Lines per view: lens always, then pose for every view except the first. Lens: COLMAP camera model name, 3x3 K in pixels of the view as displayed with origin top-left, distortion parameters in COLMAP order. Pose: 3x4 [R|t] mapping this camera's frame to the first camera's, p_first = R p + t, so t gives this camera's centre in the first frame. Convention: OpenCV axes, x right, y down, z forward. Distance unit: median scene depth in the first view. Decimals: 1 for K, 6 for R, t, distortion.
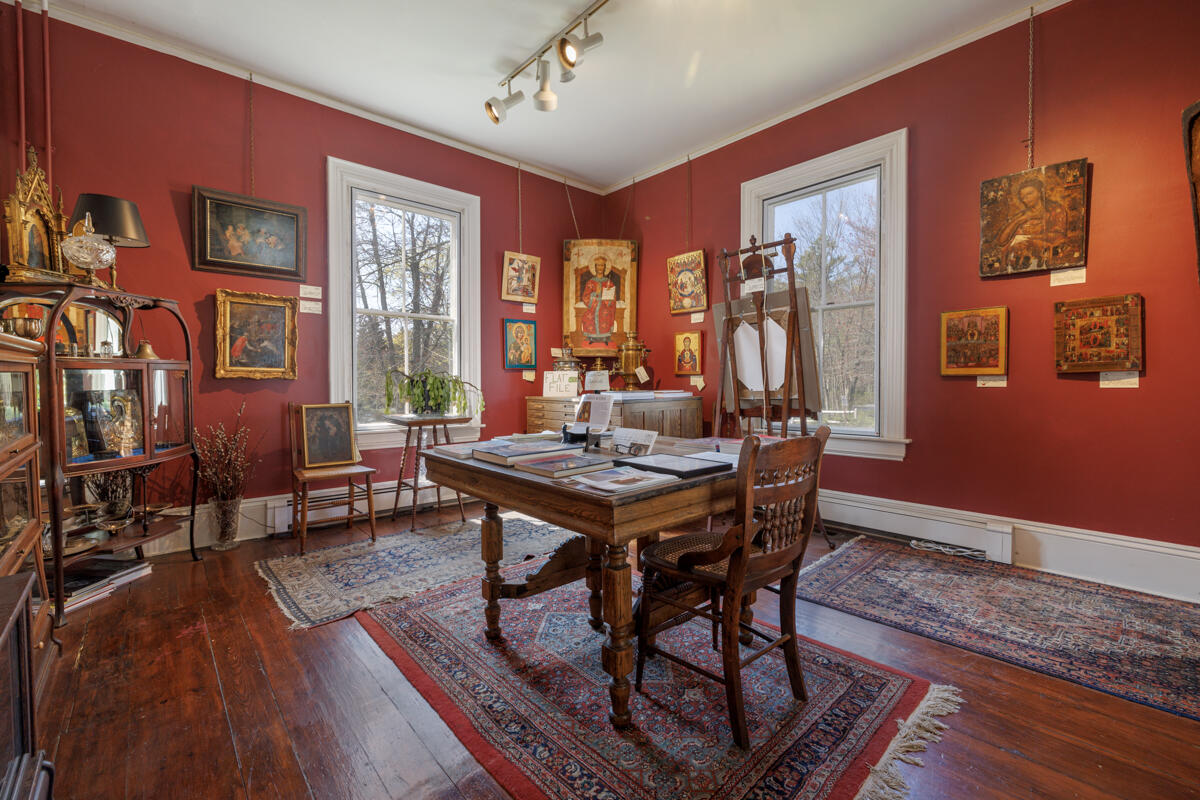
lens RADIAL K [[500.6, 0, 598.5], [0, 500.6, 395.9], [0, 0, 1]] dist [-0.000154, 0.000029]
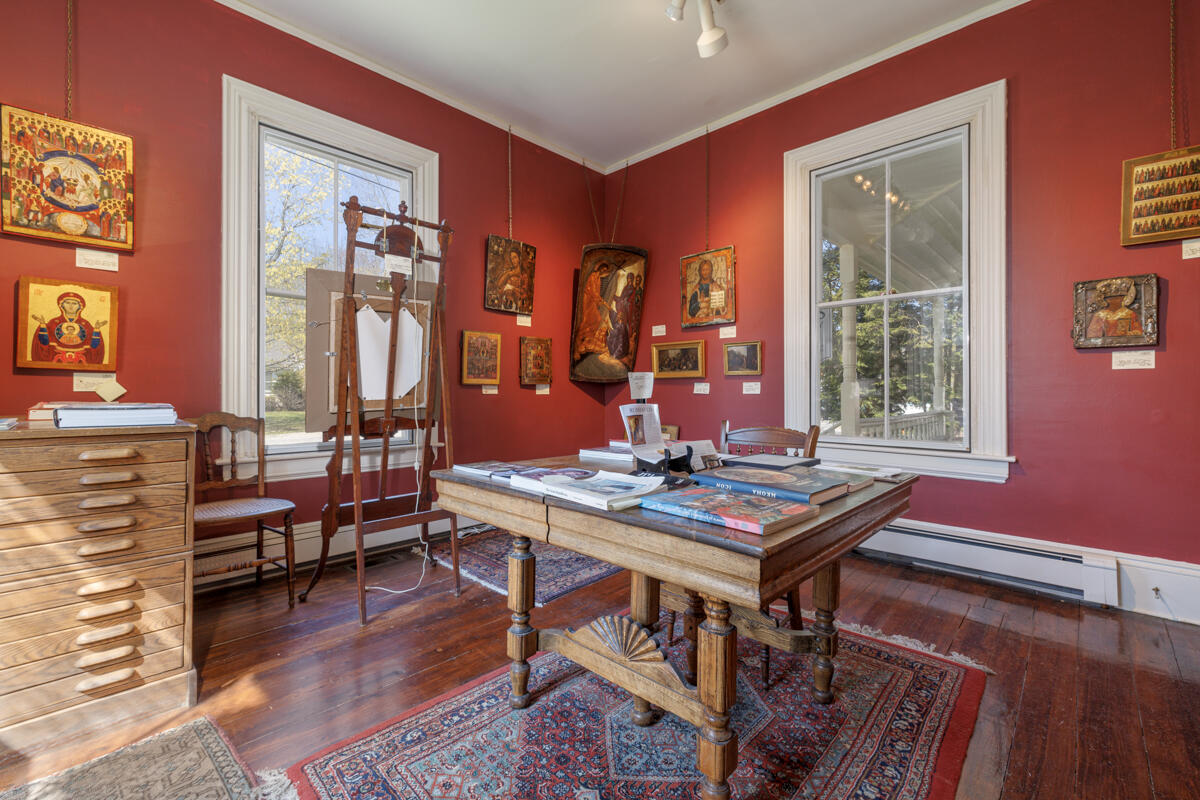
lens RADIAL K [[500.6, 0, 598.3], [0, 500.6, 394.7], [0, 0, 1]] dist [-0.000154, 0.000029]
pose [[-0.065214, -0.003224, 0.997866, -0.510649], [0.020541, 0.999779, 0.004573, -0.015771], [-0.997660, 0.020795, -0.065133, 0.776765]]
